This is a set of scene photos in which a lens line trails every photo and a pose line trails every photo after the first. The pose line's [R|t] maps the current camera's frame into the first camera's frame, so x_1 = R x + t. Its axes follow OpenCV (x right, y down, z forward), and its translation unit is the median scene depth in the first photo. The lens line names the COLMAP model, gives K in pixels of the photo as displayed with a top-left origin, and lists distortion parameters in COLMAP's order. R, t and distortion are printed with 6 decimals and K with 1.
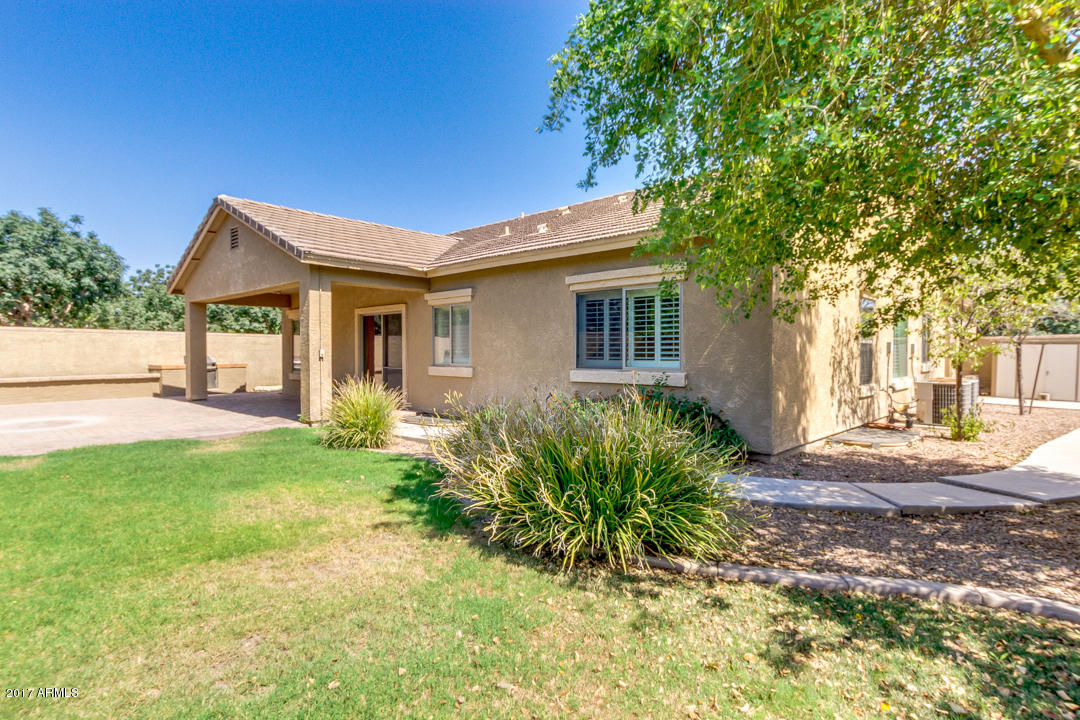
lens RADIAL K [[561.6, 0, 541.6], [0, 561.6, 358.2], [0, 0, 1]] dist [0.020887, 0.000680]
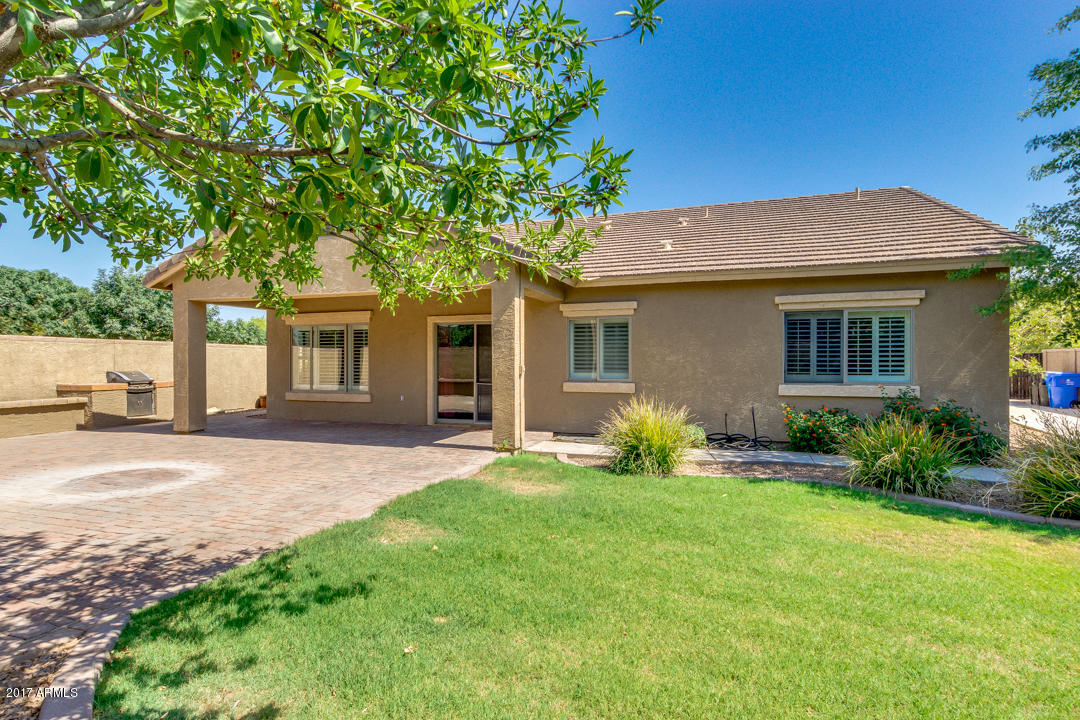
lens RADIAL K [[561.6, 0, 540.1], [0, 561.6, 359.5], [0, 0, 1]] dist [0.020887, 0.000680]
pose [[0.924399, -0.007334, 0.381355, -0.666244], [0.008535, 0.999963, -0.001459, -0.024768], [-0.381330, 0.004603, 0.924427, 0.163799]]
